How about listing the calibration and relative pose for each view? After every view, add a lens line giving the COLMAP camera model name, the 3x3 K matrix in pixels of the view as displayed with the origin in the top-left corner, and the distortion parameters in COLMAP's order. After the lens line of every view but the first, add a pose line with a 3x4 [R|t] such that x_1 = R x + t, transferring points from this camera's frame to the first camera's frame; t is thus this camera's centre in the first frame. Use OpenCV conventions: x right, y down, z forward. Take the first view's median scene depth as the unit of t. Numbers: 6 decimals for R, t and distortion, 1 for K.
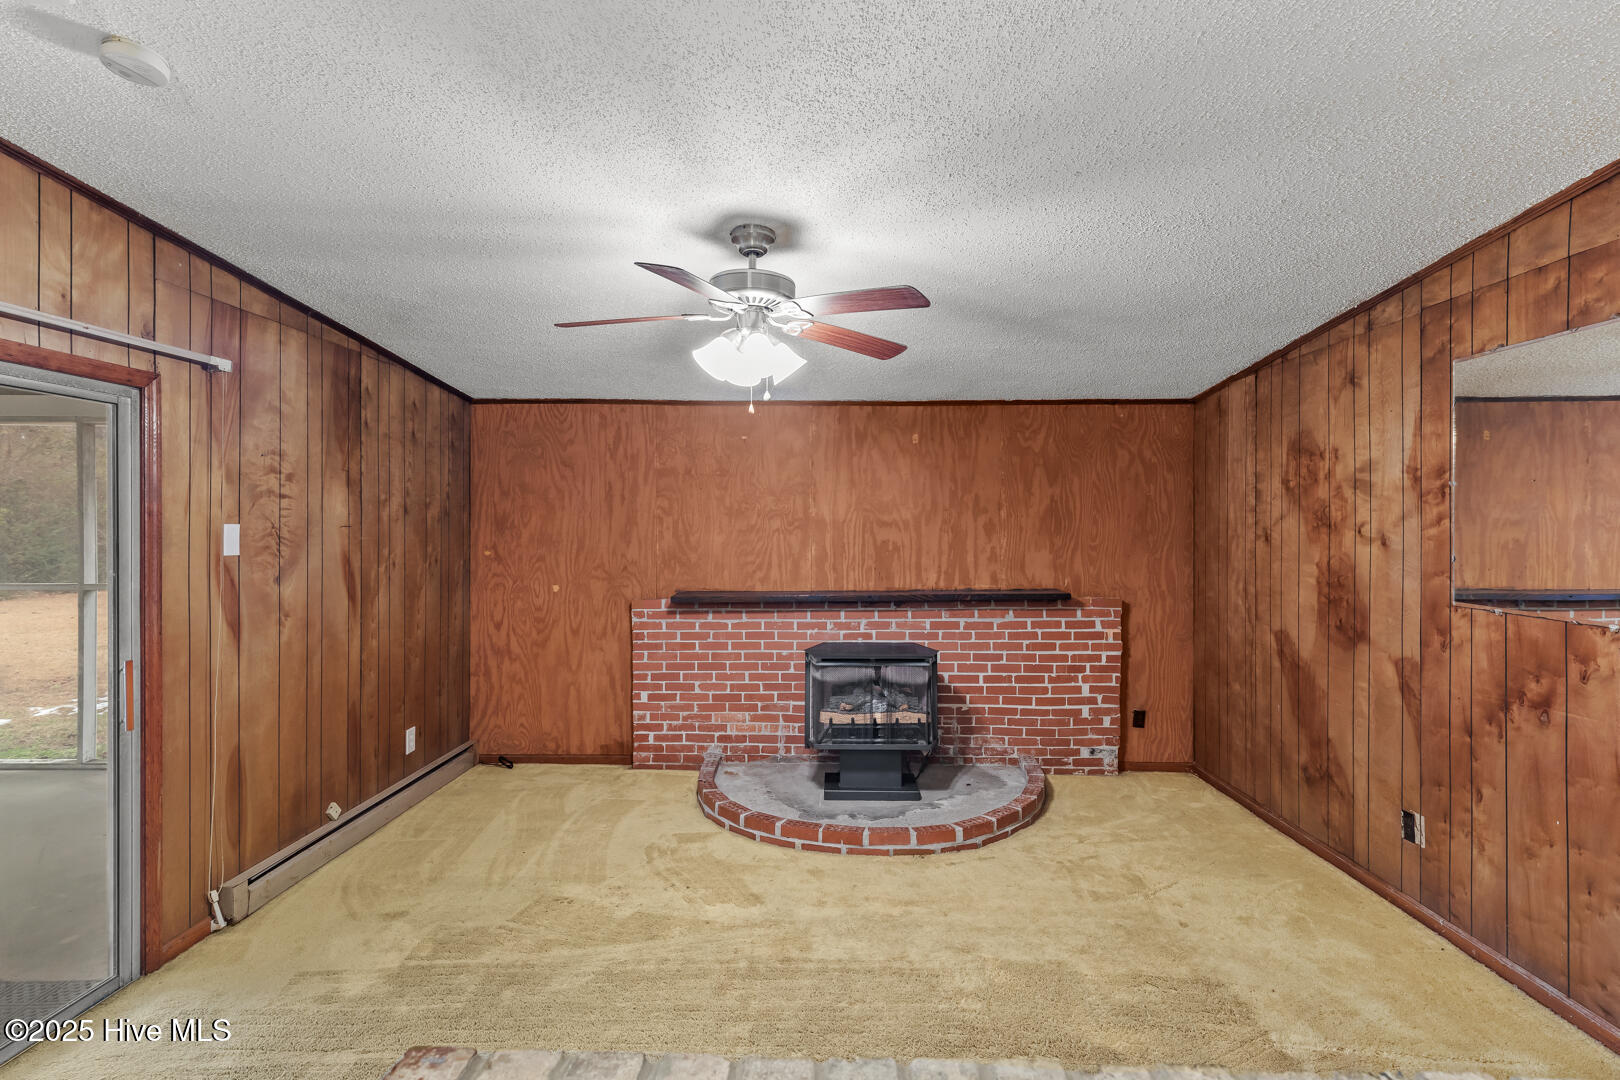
lens RADIAL K [[801.1, 0, 802.0], [0, 801.1, 525.0], [0, 0, 1]] dist [0.006493, -0.004451]
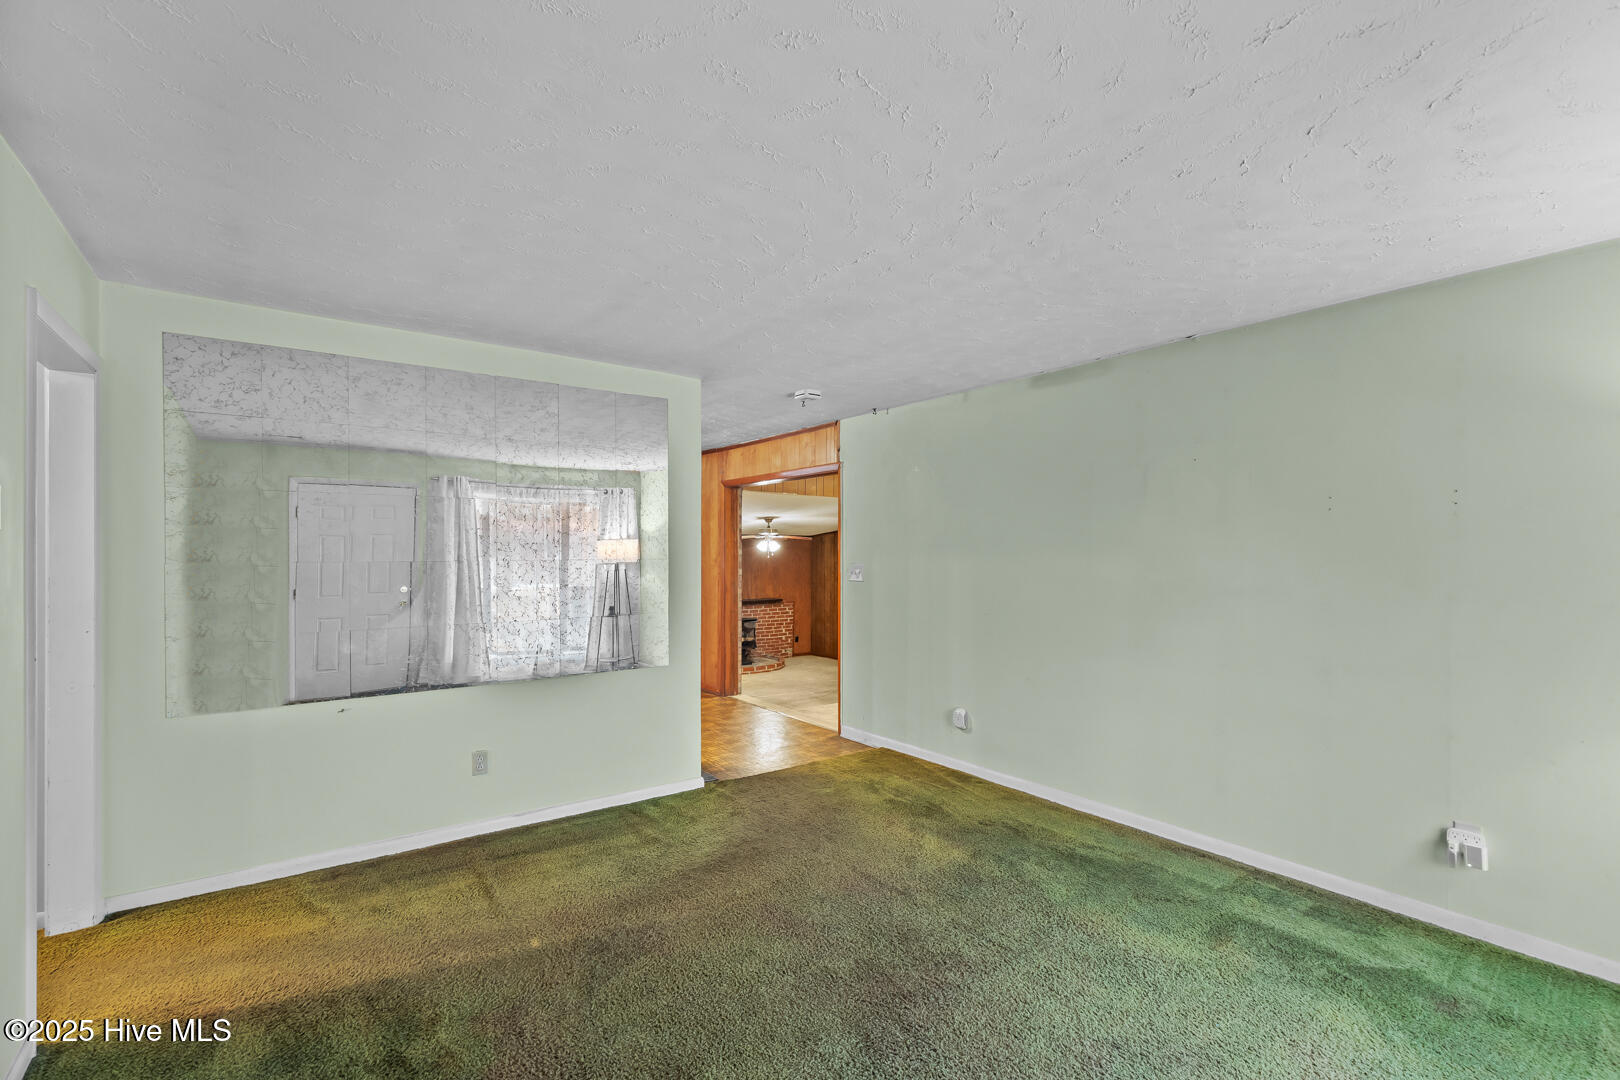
lens RADIAL K [[730.2, 0, 815.9], [0, 730.2, 552.3], [0, 0, 1]] dist [0.004447, -0.000957]
pose [[0.781467, 0.006283, 0.623915, -1.274270], [-0.003066, 0.999976, -0.006229, -0.074600], [-0.623939, 0.002954, 0.781468, -1.234930]]
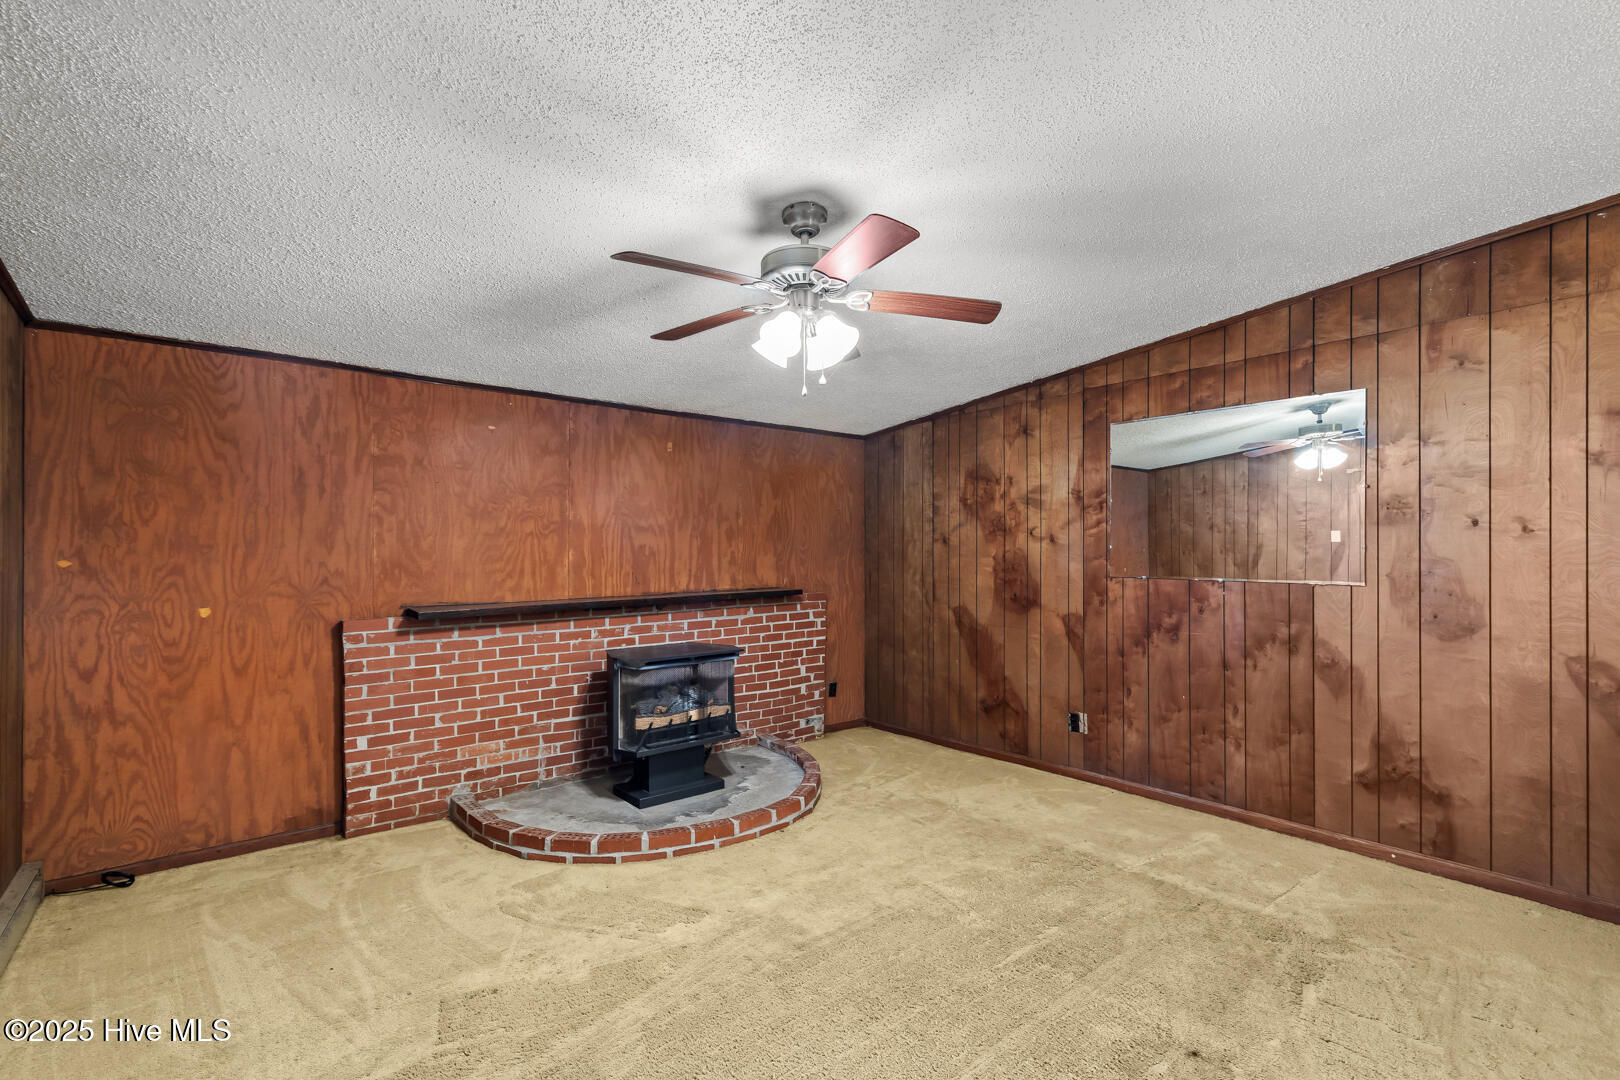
lens RADIAL K [[730.2, 0, 814.9], [0, 730.2, 549.9], [0, 0, 1]] dist [0.004447, -0.000957]
pose [[0.751204, -0.000519, 0.660070, -0.347532], [0.002486, 0.999995, -0.002043, 0.028118], [-0.660065, 0.003176, 0.751201, 0.171865]]
